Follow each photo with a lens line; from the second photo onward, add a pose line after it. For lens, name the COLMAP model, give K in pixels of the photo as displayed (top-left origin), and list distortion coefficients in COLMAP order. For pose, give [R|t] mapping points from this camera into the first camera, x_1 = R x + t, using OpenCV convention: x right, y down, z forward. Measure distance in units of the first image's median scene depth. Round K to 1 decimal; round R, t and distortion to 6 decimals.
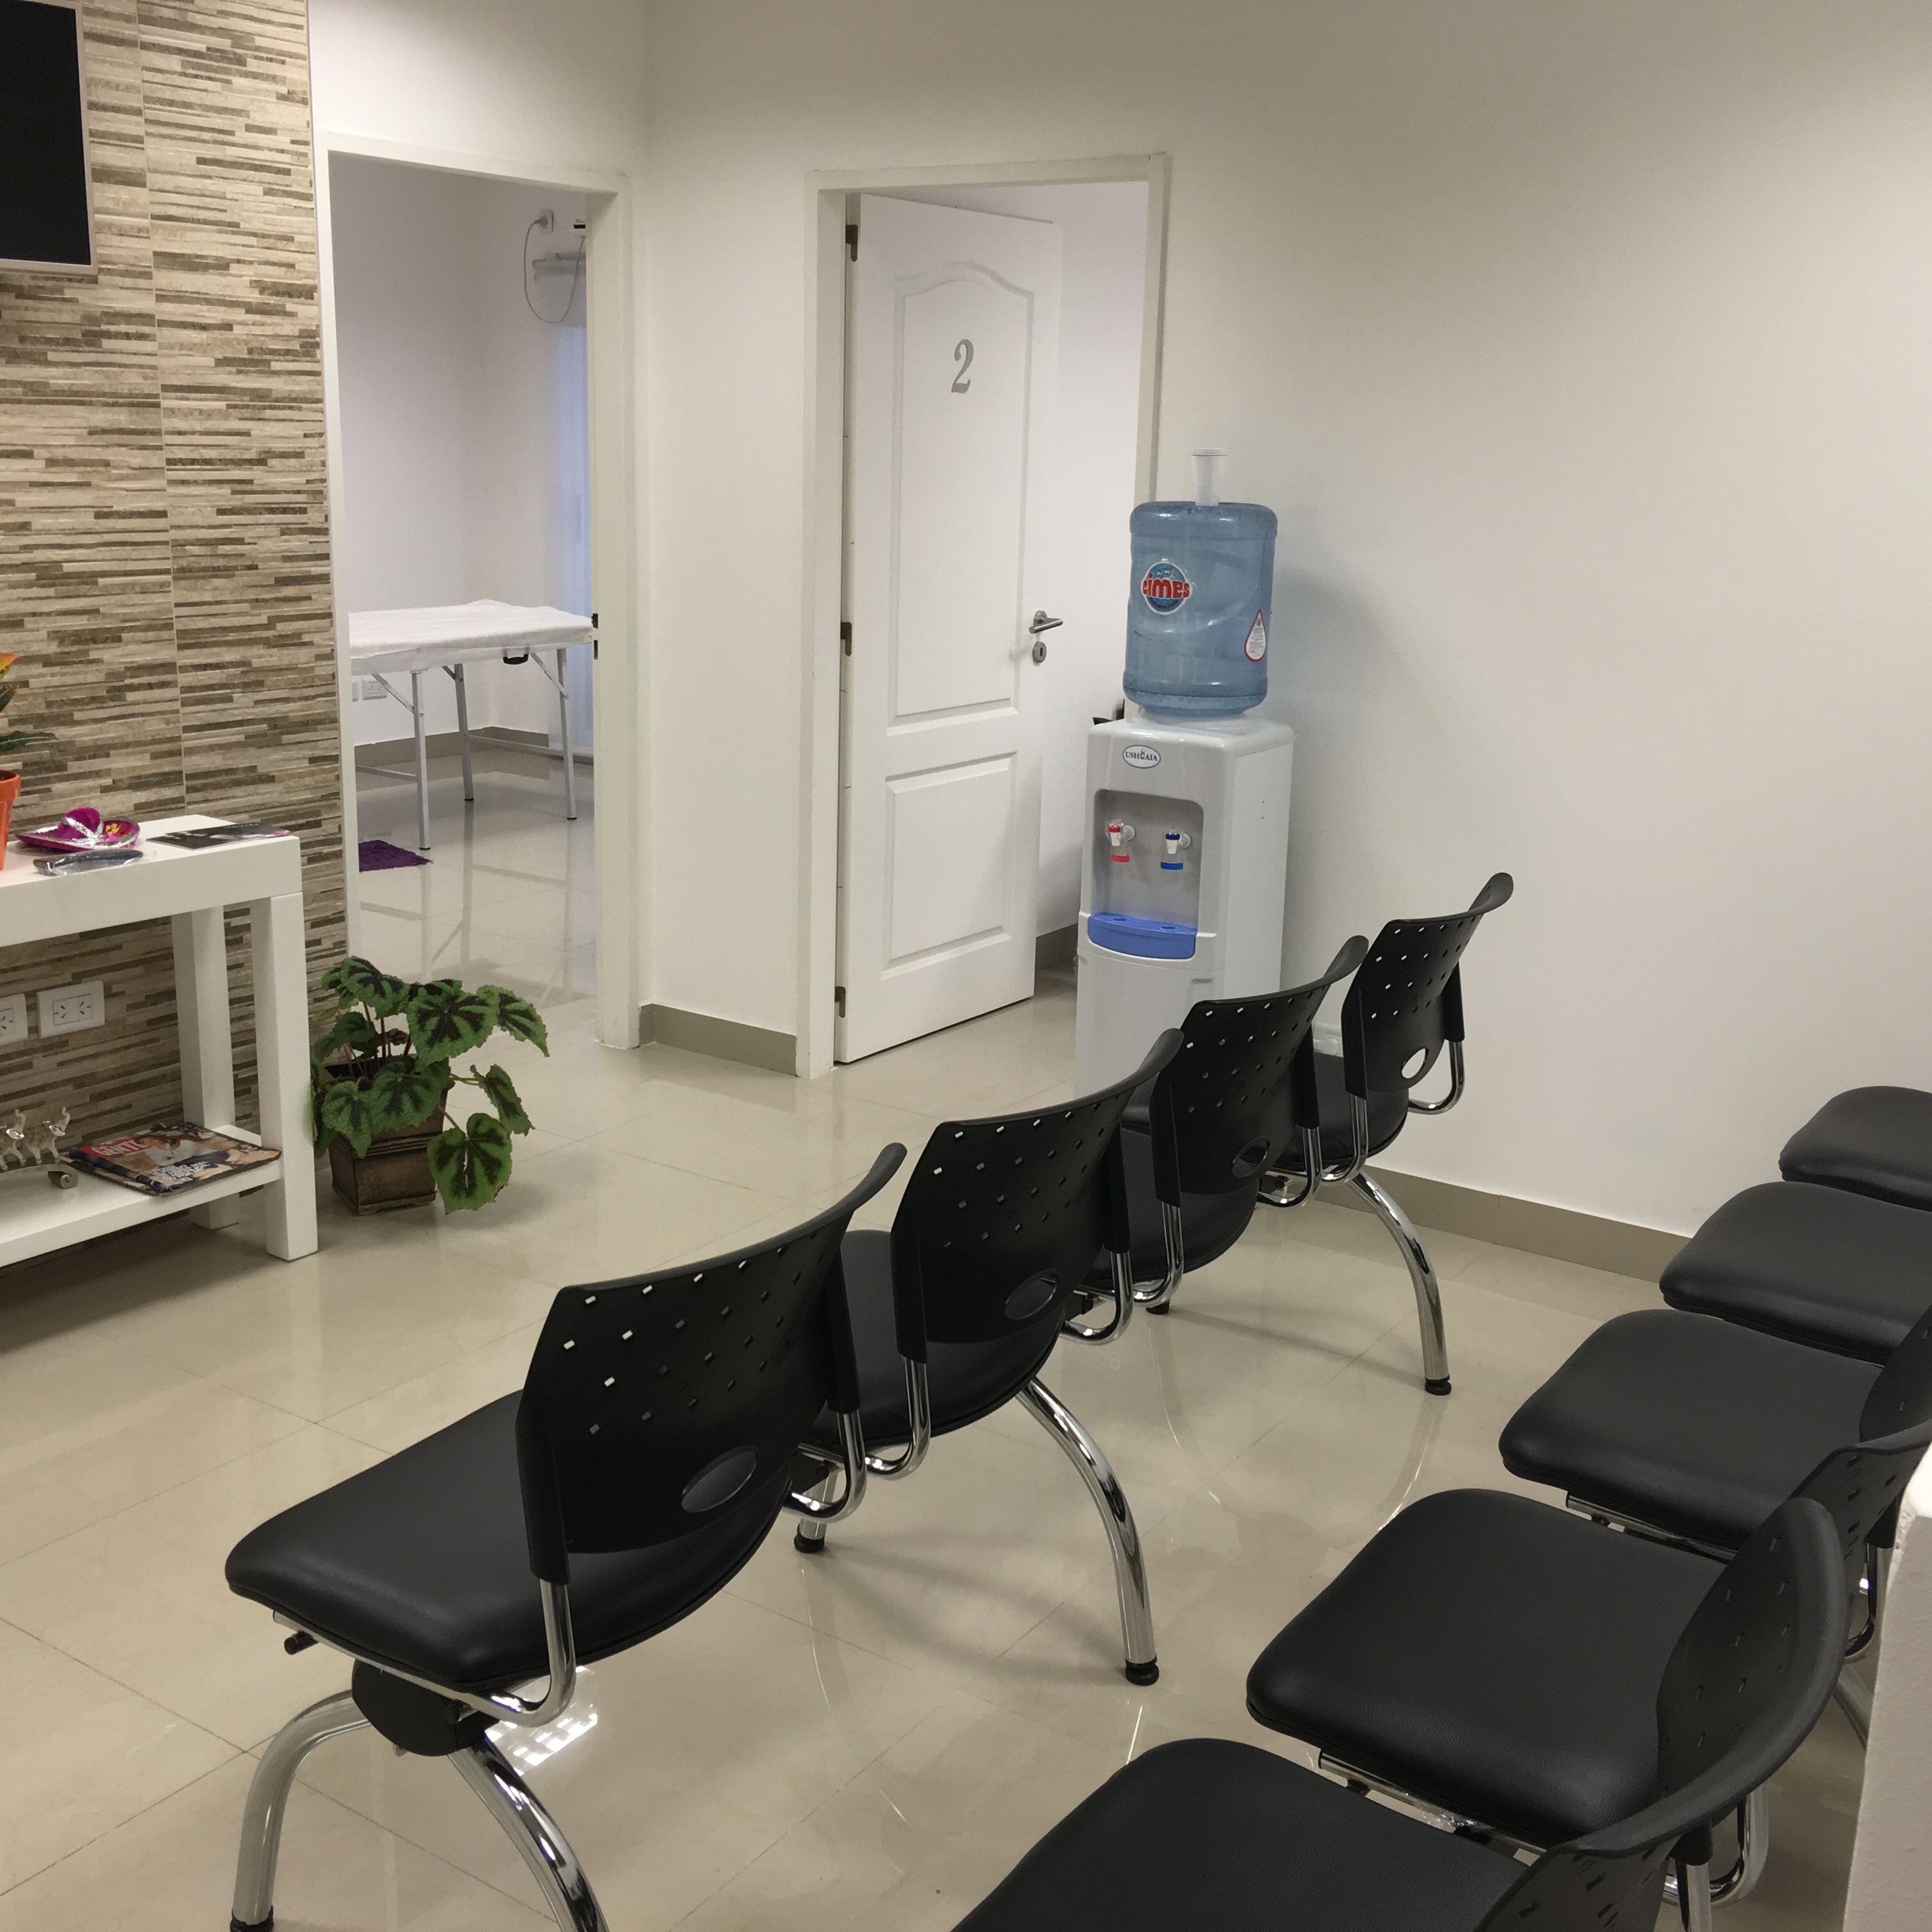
lens RADIAL K [[2151.1, 0, 962.2], [0, 2151.1, 934.3], [0, 0, 1]] dist [0.082287, -0.145727]
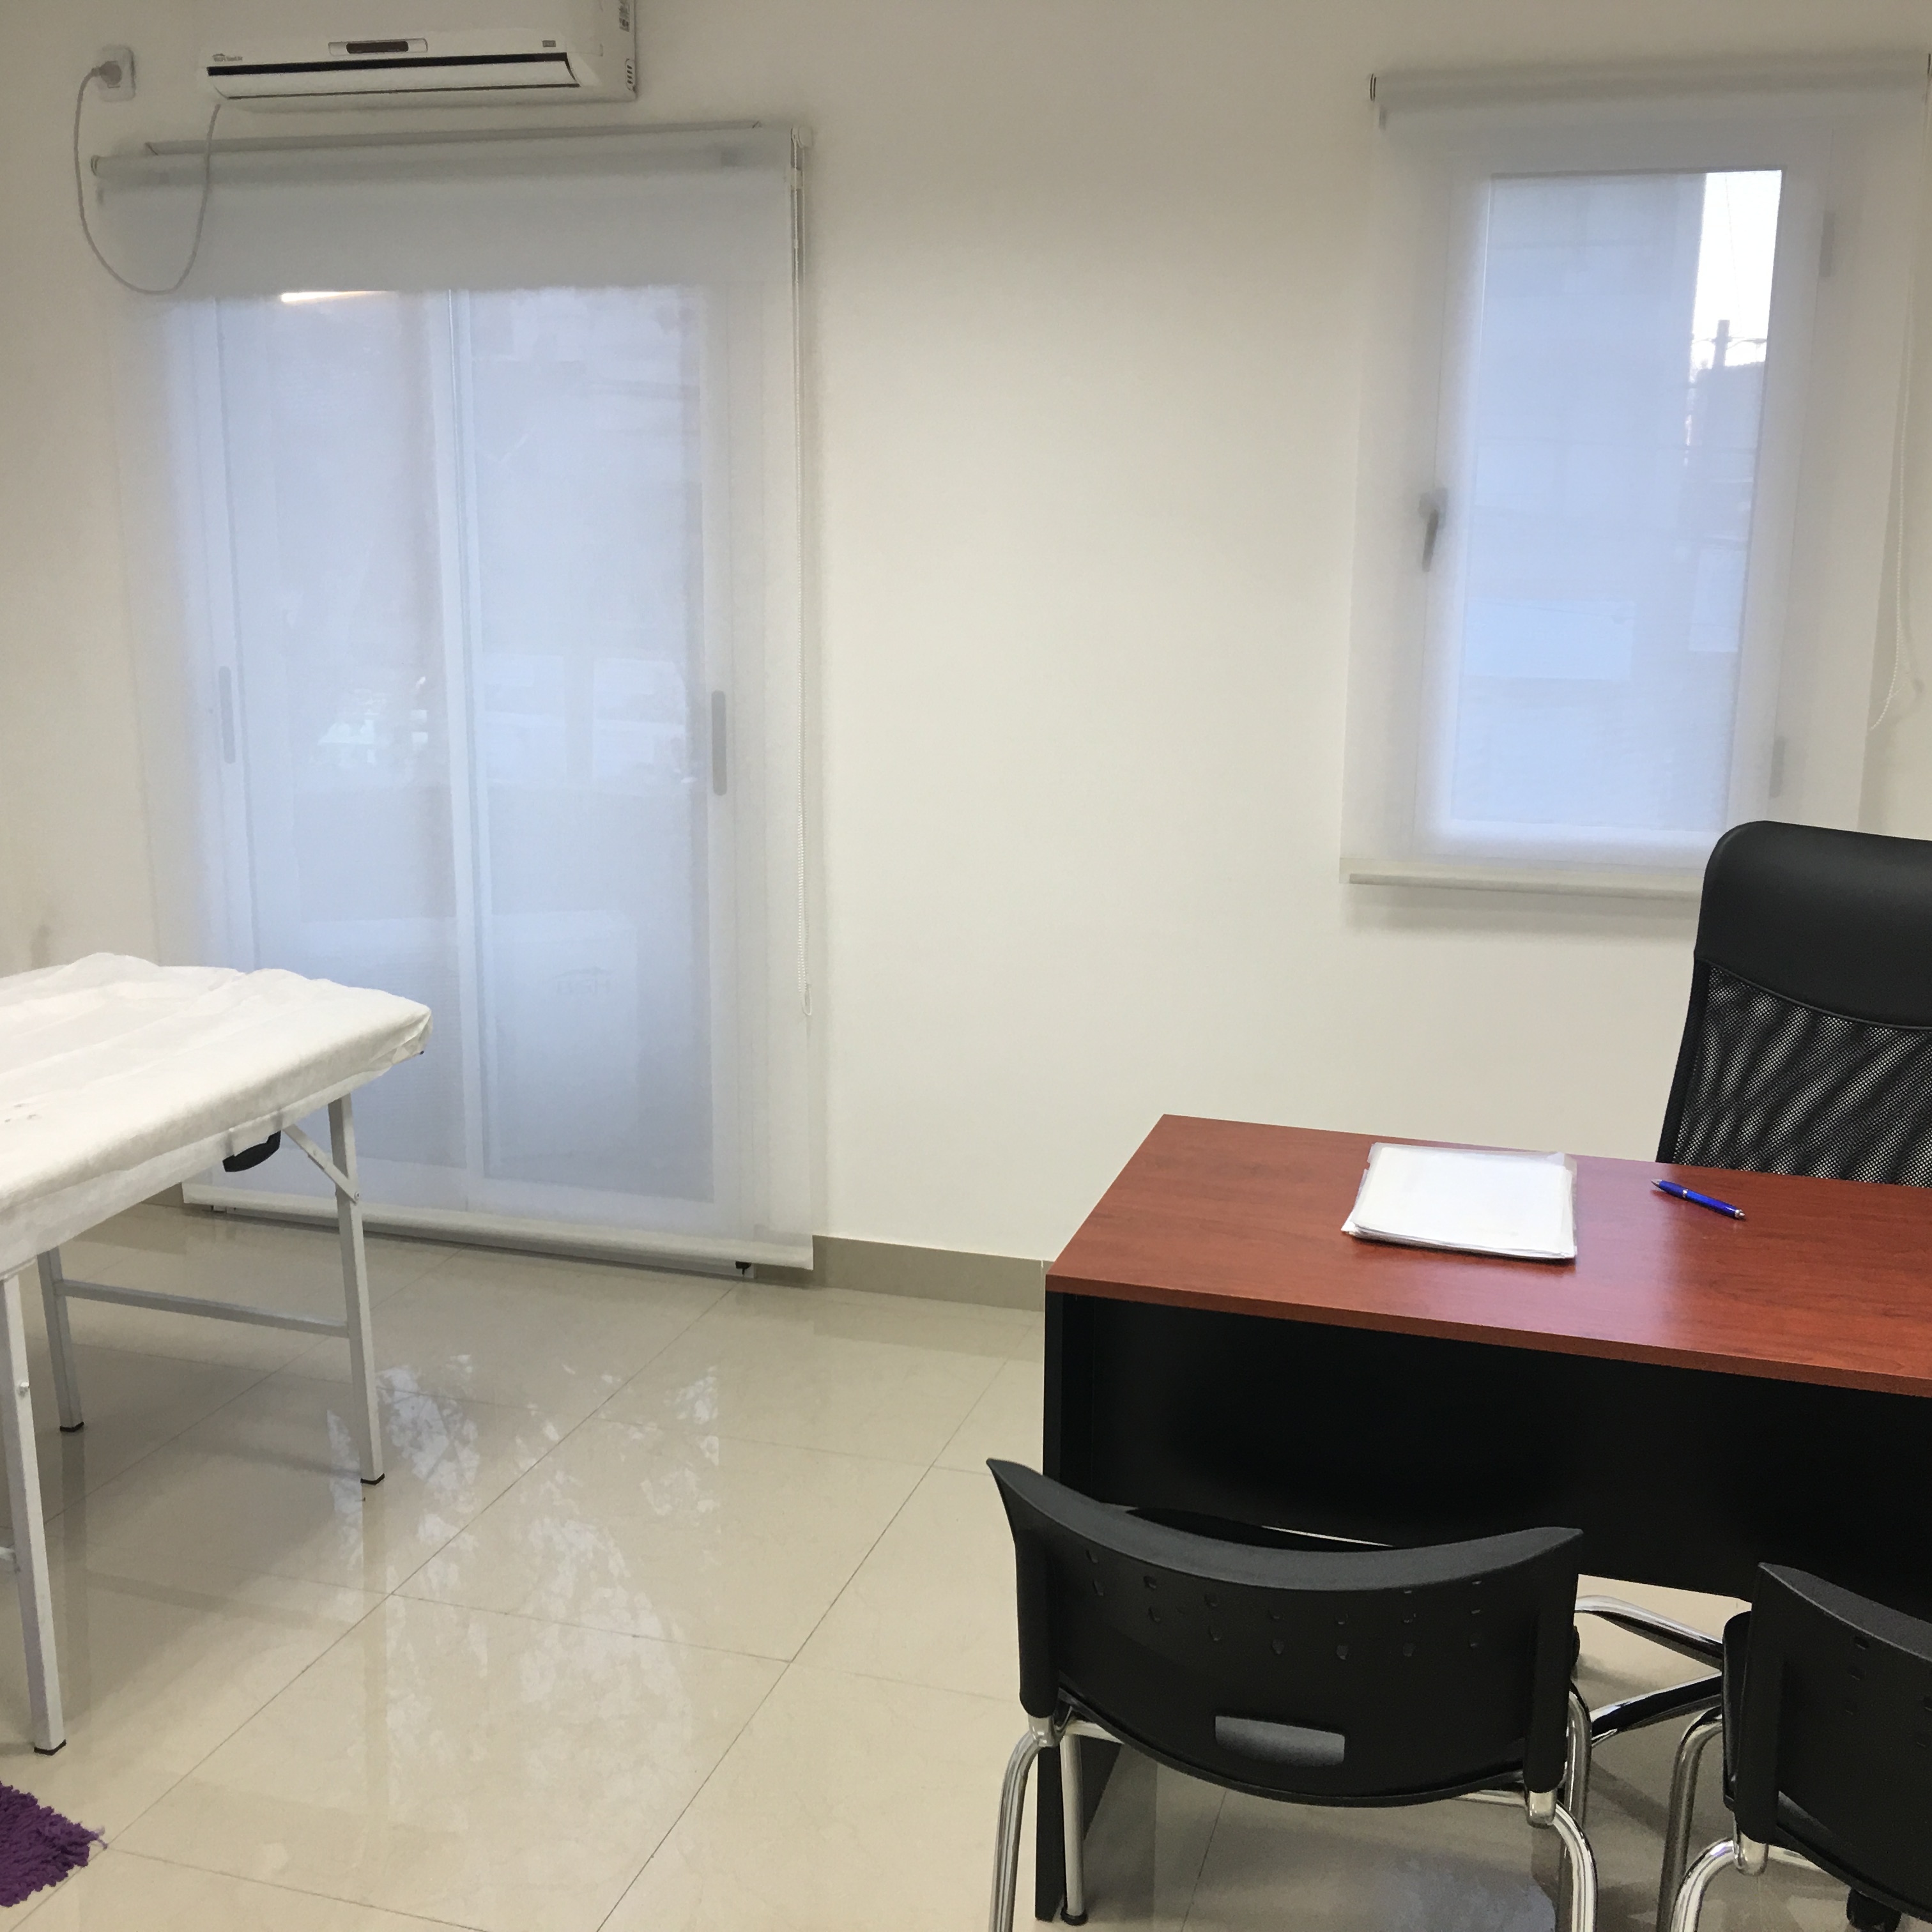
lens RADIAL K [[2151.1, 0, 962.2], [0, 2151.1, 934.3], [0, 0, 1]] dist [0.082287, -0.145727]
pose [[0.957123, -0.083483, 0.277392, -0.380802], [0.090196, 0.995858, -0.011503, -0.300291], [-0.275282, 0.036030, 0.960688, 1.216715]]
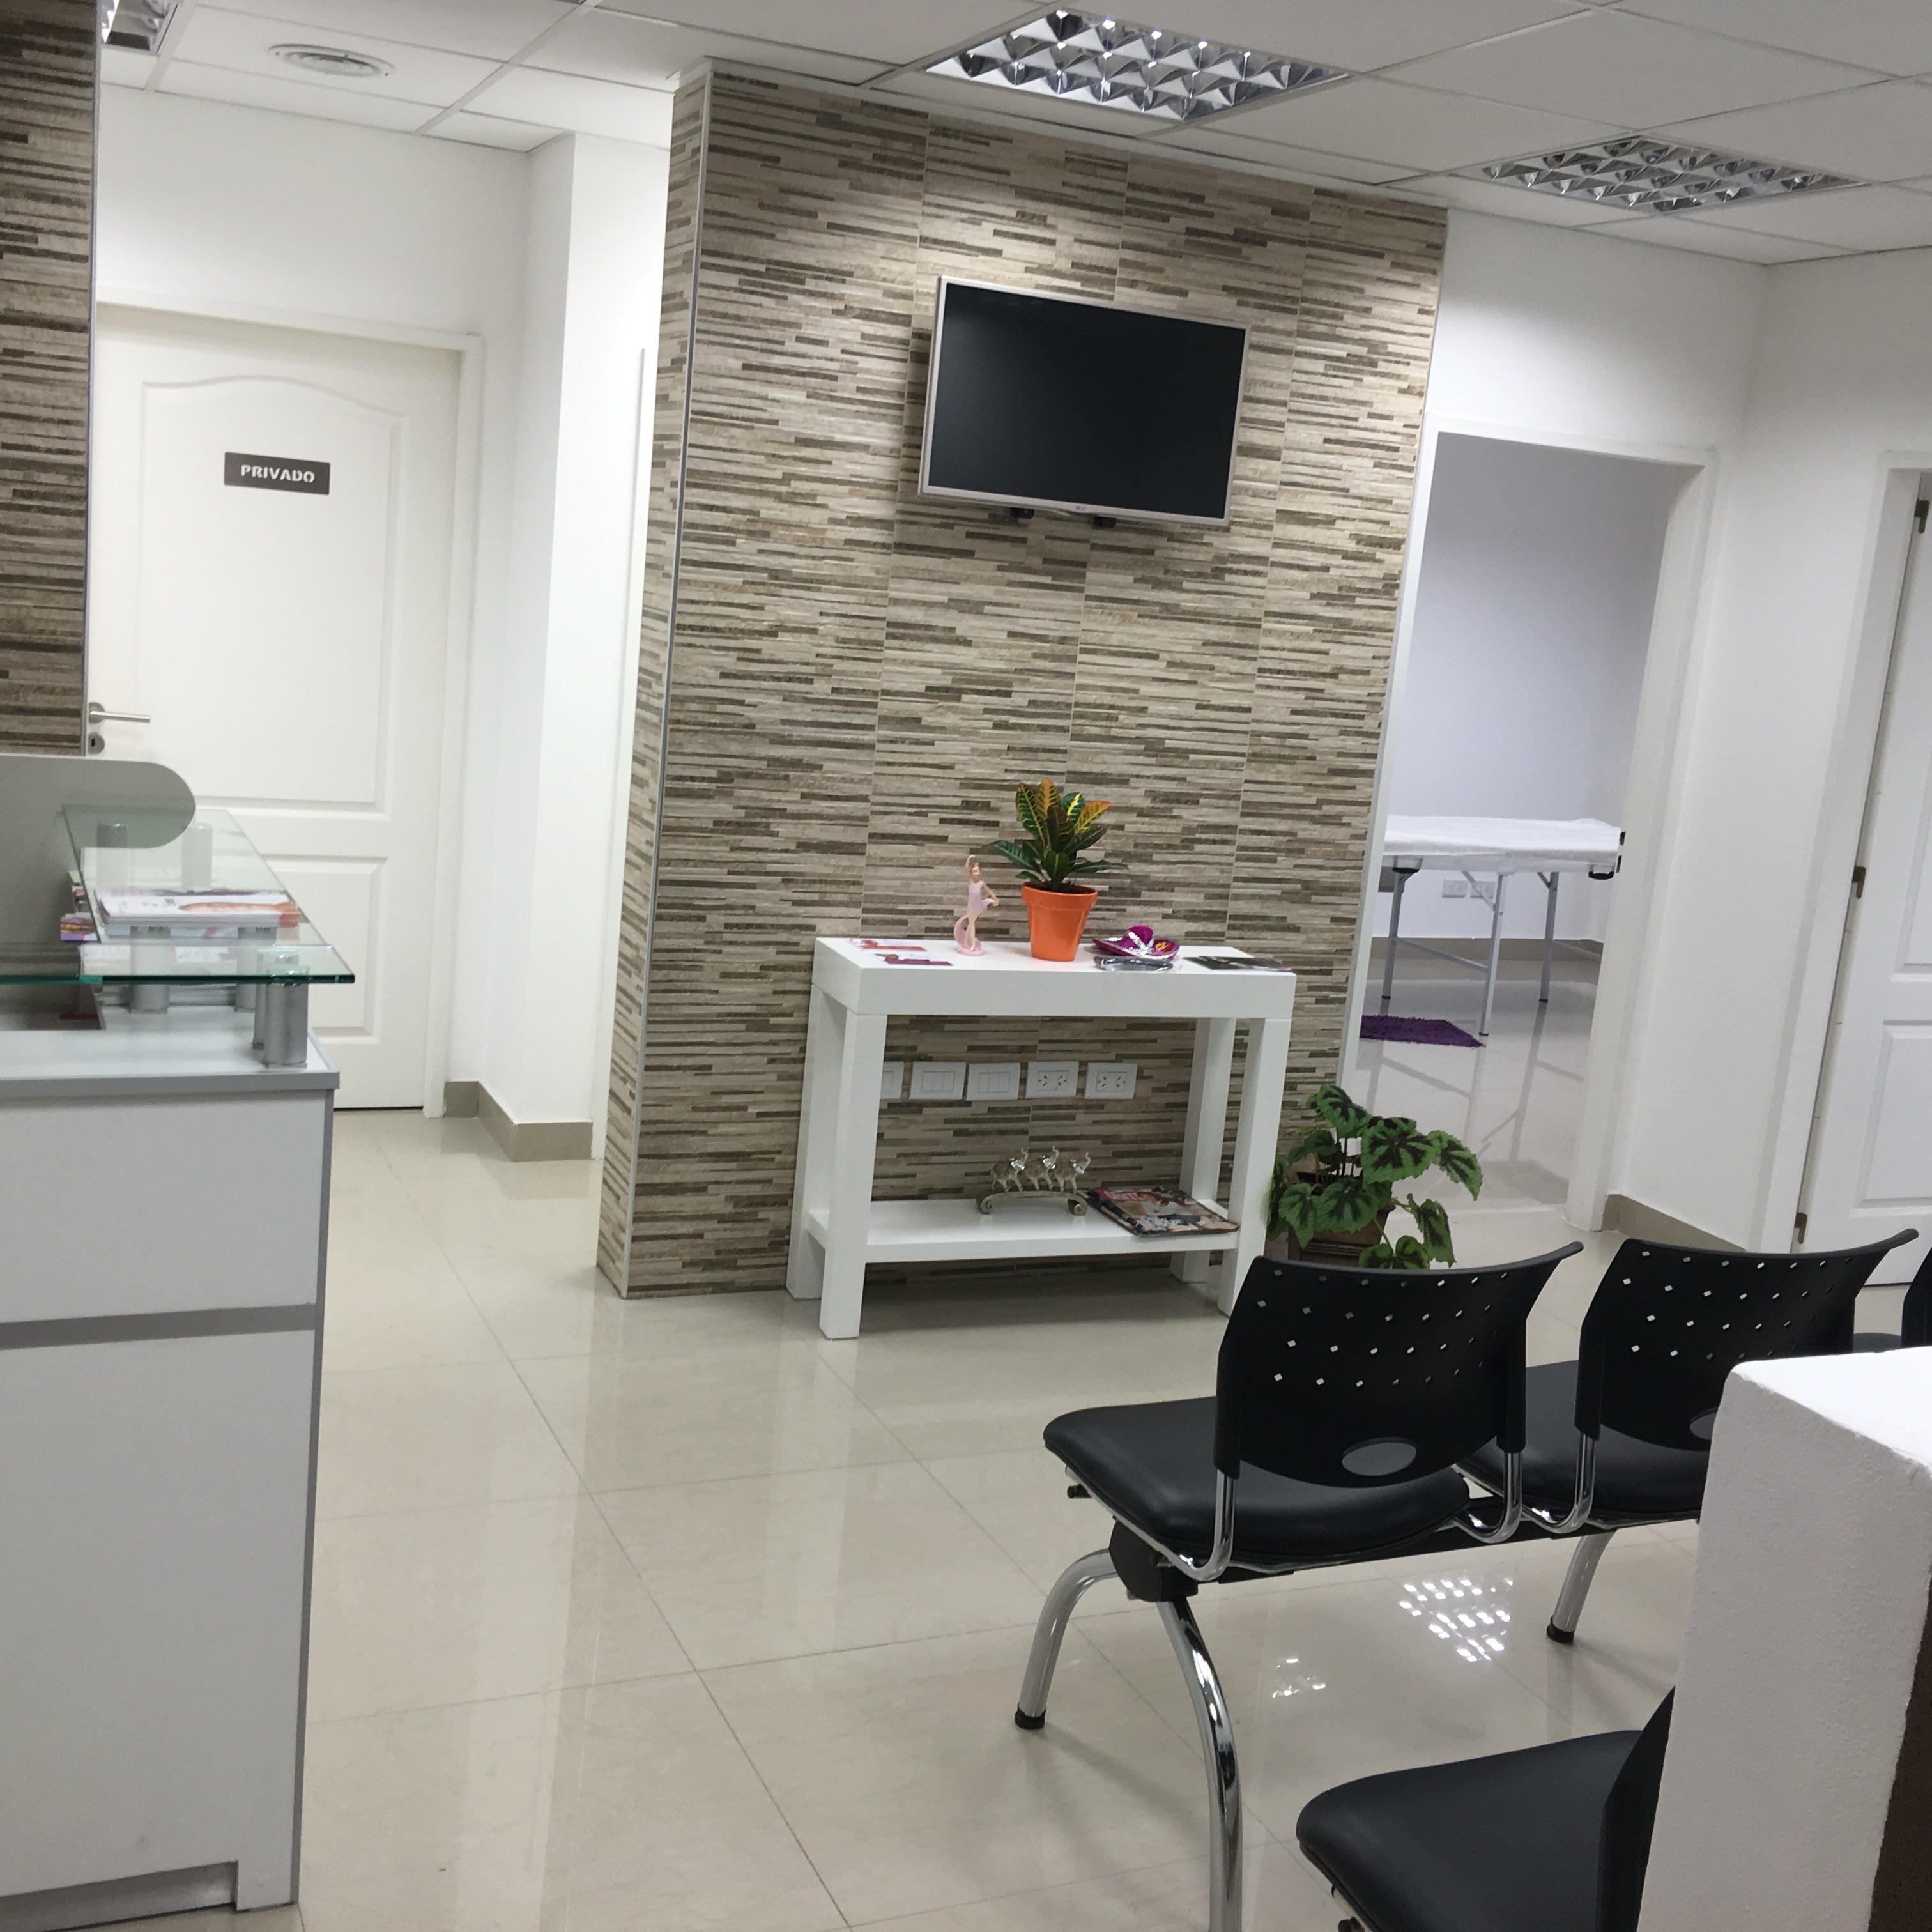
lens RADIAL K [[2151.1, 0, 962.2], [0, 2151.1, 934.3], [0, 0, 1]] dist [0.082287, -0.145727]
pose [[0.849947, 0.141379, -0.507546, 0.144932], [-0.191696, 0.980282, -0.047957, 0.026793], [0.490758, 0.138055, 0.860289, -0.144270]]
